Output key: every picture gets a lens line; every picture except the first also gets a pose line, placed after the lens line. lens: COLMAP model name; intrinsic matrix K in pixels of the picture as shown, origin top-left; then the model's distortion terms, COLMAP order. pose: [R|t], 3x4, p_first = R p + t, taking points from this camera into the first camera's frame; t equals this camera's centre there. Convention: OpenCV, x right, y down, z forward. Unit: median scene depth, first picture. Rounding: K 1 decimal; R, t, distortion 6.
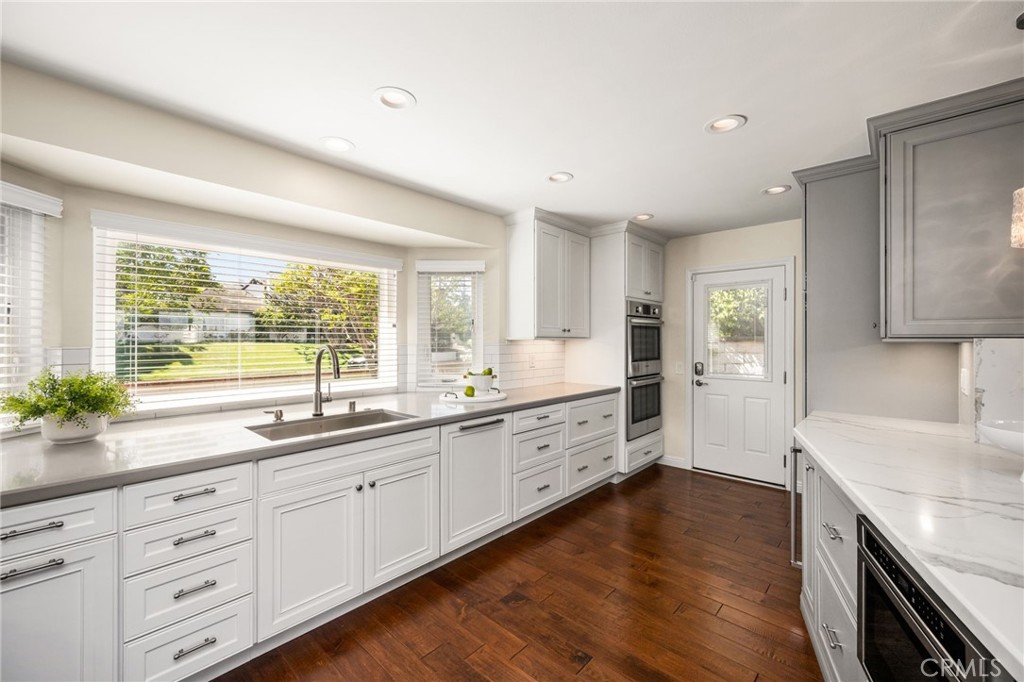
lens RADIAL K [[409.8, 0, 513.0], [0, 409.8, 342.3], [0, 0, 1]] dist [0.008776, -0.000029]
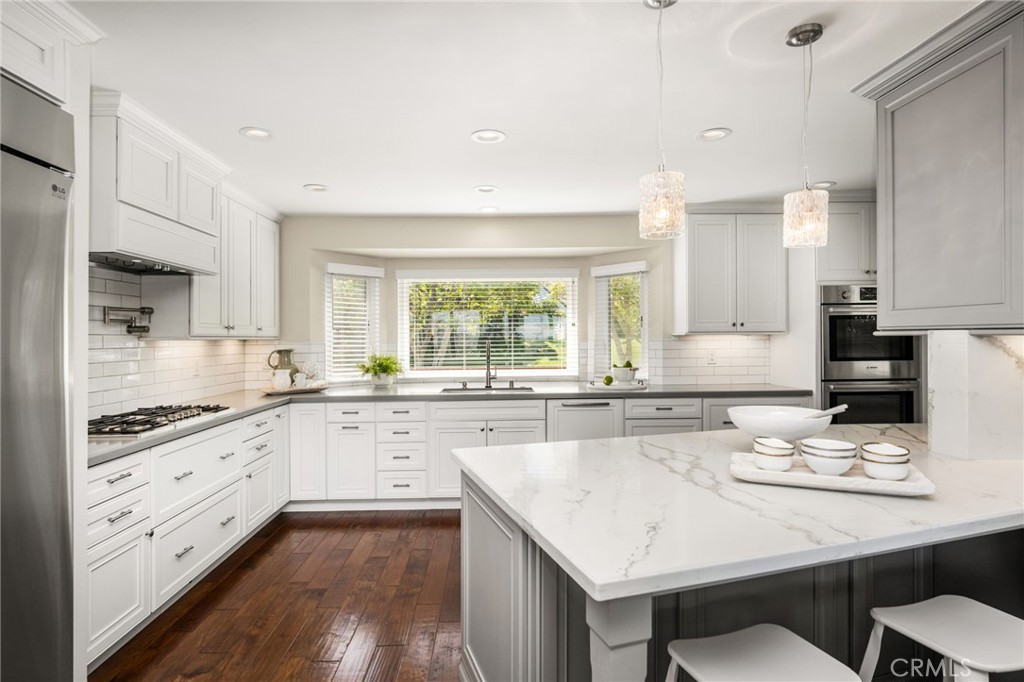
lens RADIAL K [[509.6, 0, 510.8], [0, 509.6, 340.1], [0, 0, 1]] dist [-0.001495, 0.000646]
pose [[0.709602, -0.003433, -0.704594, 0.685555], [0.006099, 0.999981, 0.001271, 0.001974], [0.704576, -0.005200, 0.709609, -0.203170]]
